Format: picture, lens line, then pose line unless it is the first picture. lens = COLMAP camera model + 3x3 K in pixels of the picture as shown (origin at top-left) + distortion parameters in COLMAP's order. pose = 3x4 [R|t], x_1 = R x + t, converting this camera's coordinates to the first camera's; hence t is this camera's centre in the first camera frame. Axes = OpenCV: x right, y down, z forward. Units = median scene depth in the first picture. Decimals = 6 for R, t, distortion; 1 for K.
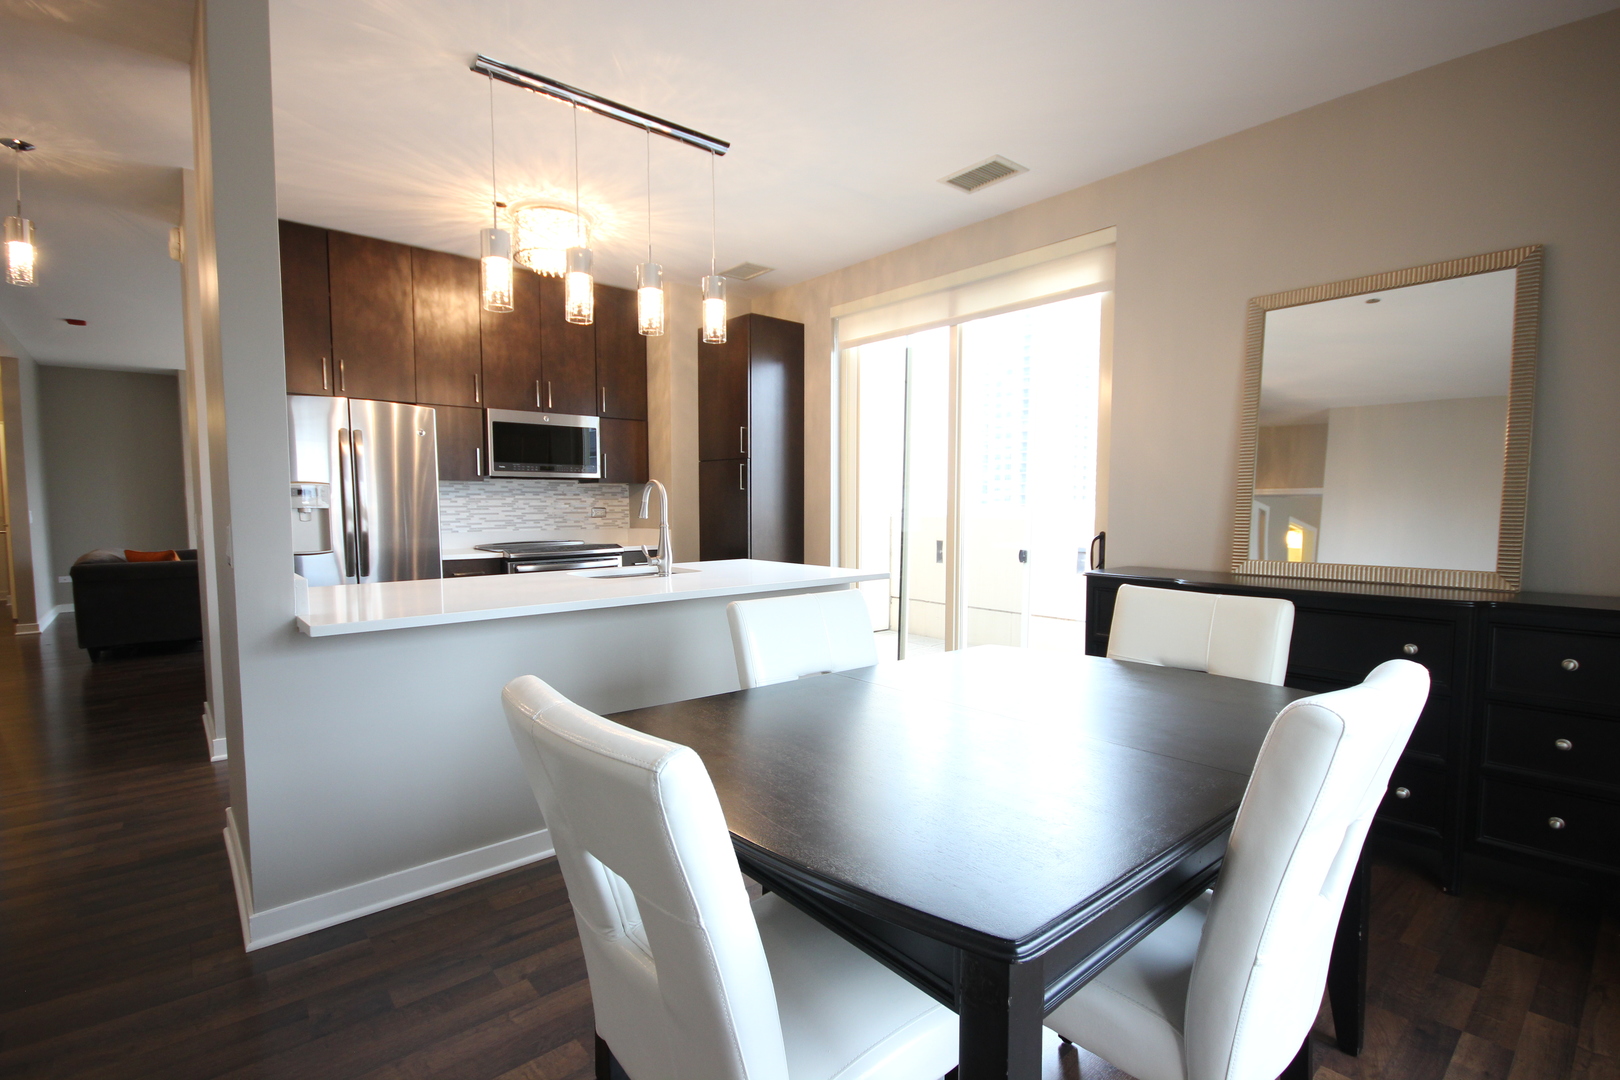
lens RADIAL K [[745.2, 0, 806.1], [0, 745.2, 552.4], [0, 0, 1]] dist [-0.014563, -0.000514]
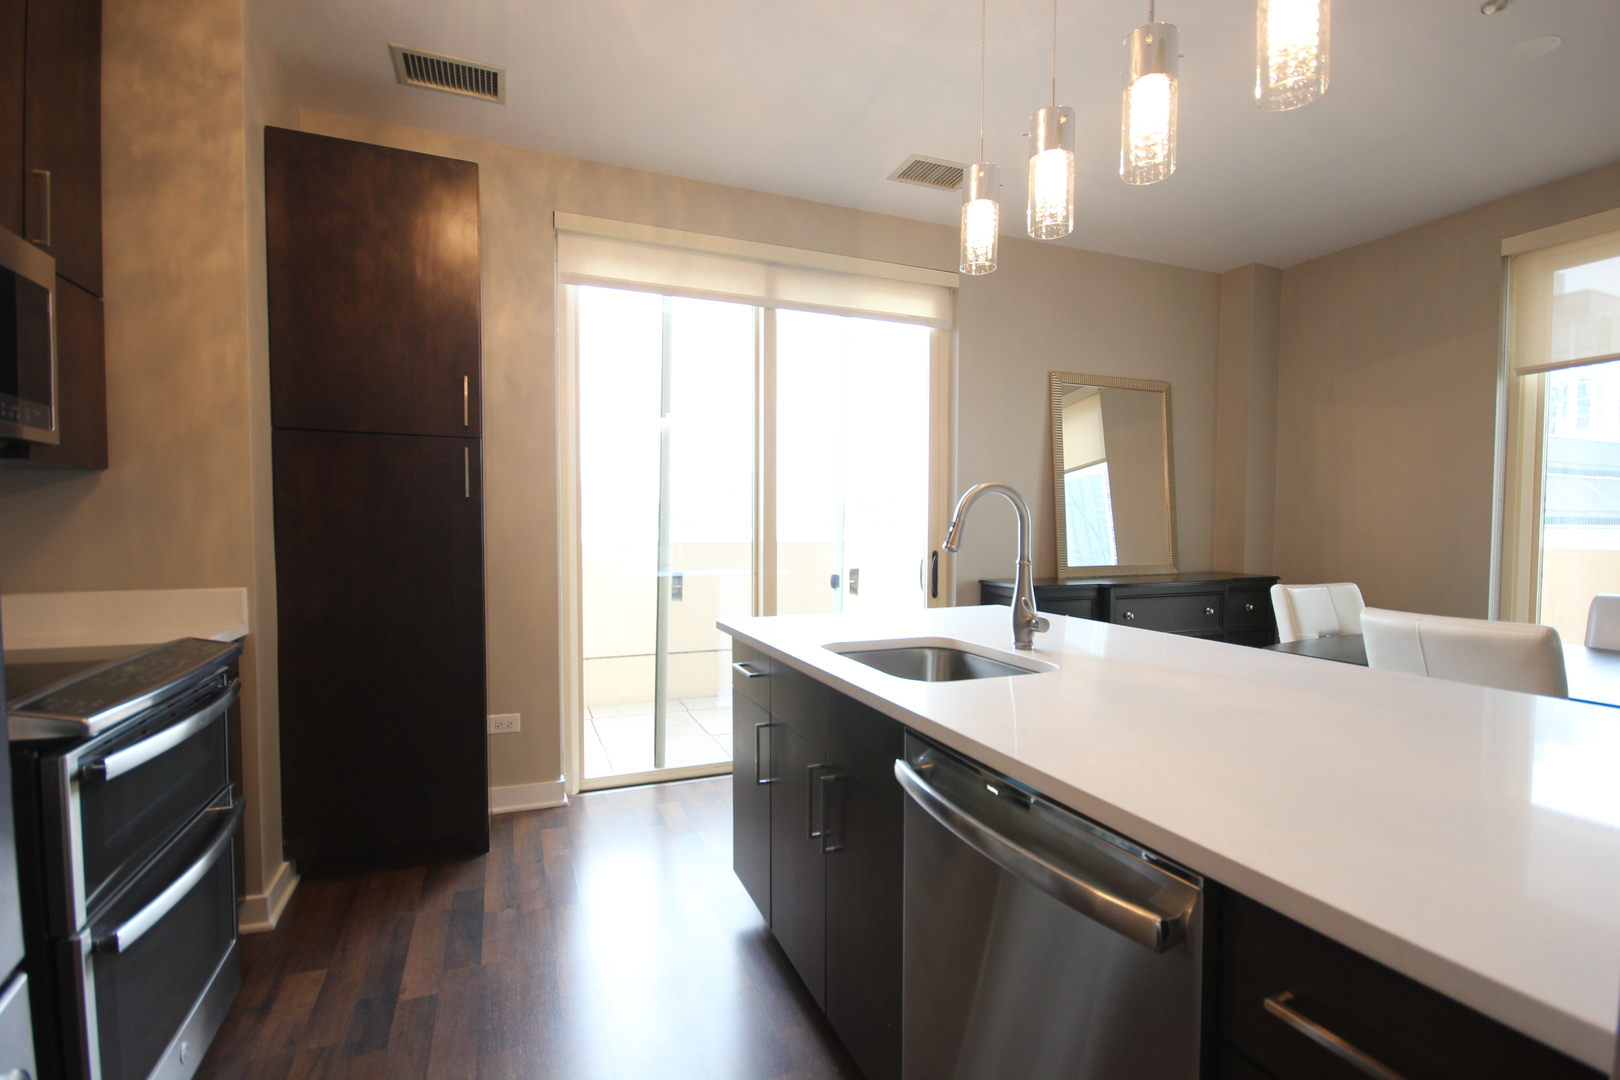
lens RADIAL K [[745.2, 0, 806.1], [0, 745.2, 552.4], [0, 0, 1]] dist [-0.014563, -0.000514]
pose [[0.311280, -0.035389, 0.949659, -0.495057], [0.061978, 0.997935, 0.016873, -0.039313], [-0.948295, 0.053606, 0.312831, 0.609528]]
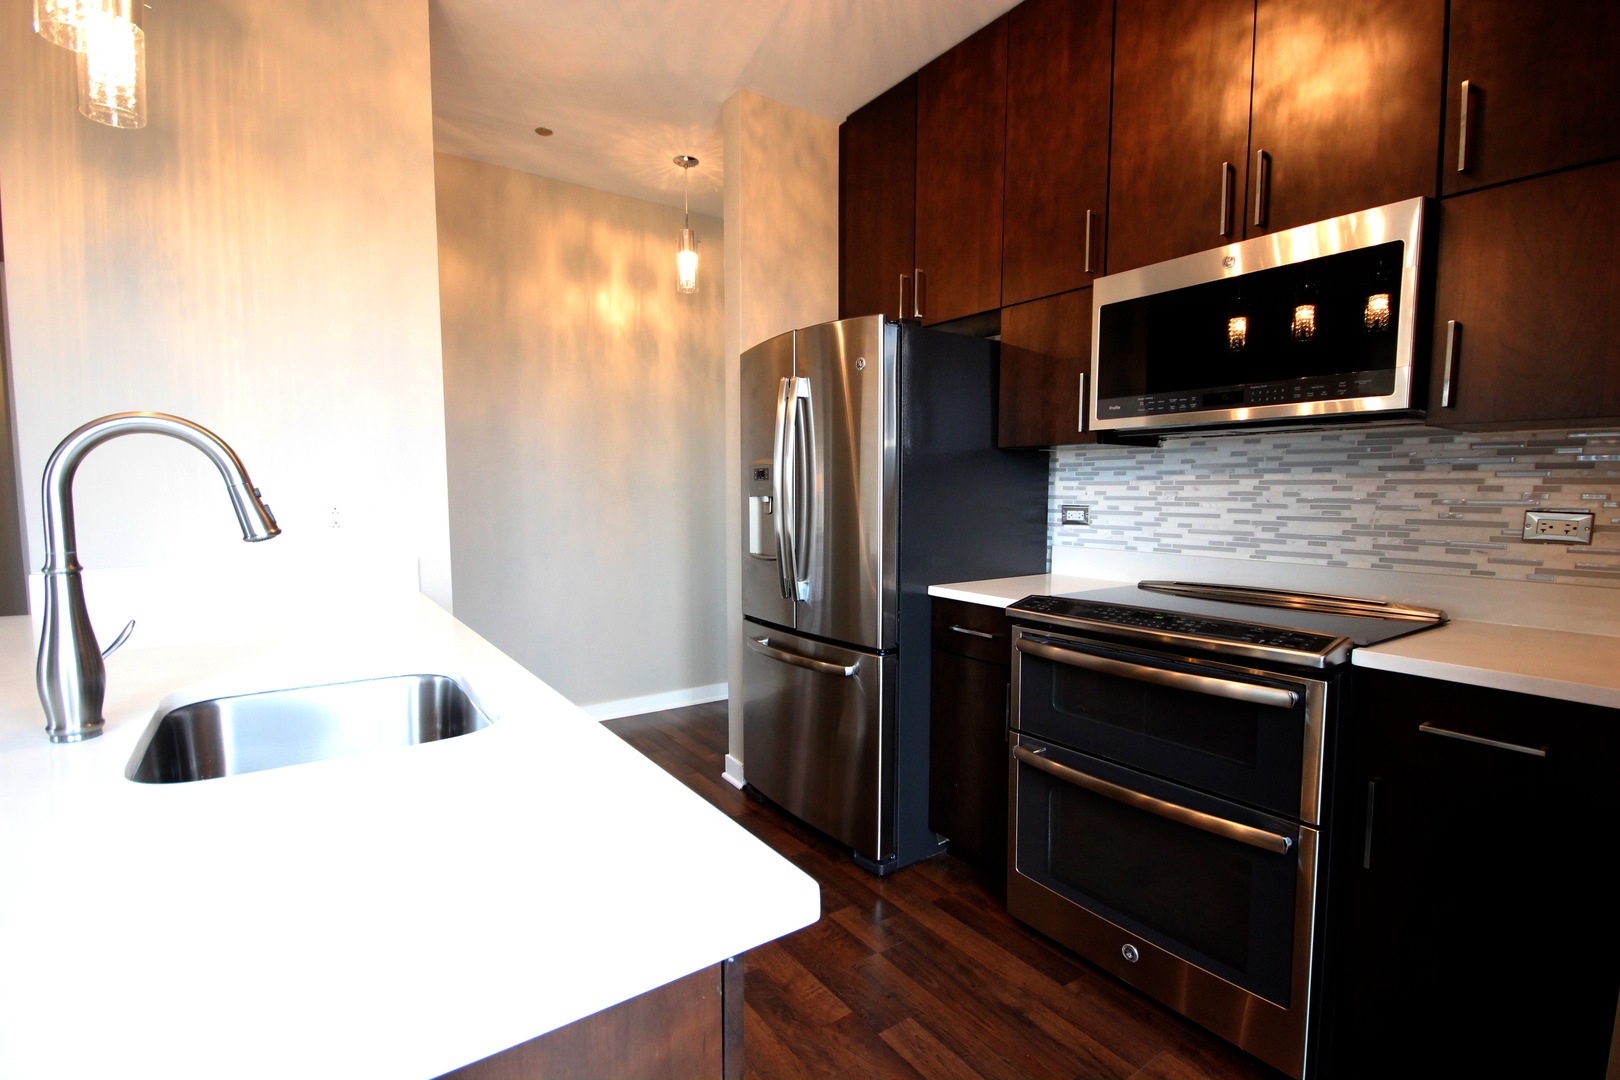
lens RADIAL K [[758.9, 0, 806.8], [0, 758.9, 555.0], [0, 0, 1]] dist [0.000366, -0.000650]
pose [[-0.102149, 0.089043, -0.990776, 0.054340], [-0.068350, 0.993004, 0.096290, -0.056778], [0.992418, 0.077556, -0.095348, 0.819936]]
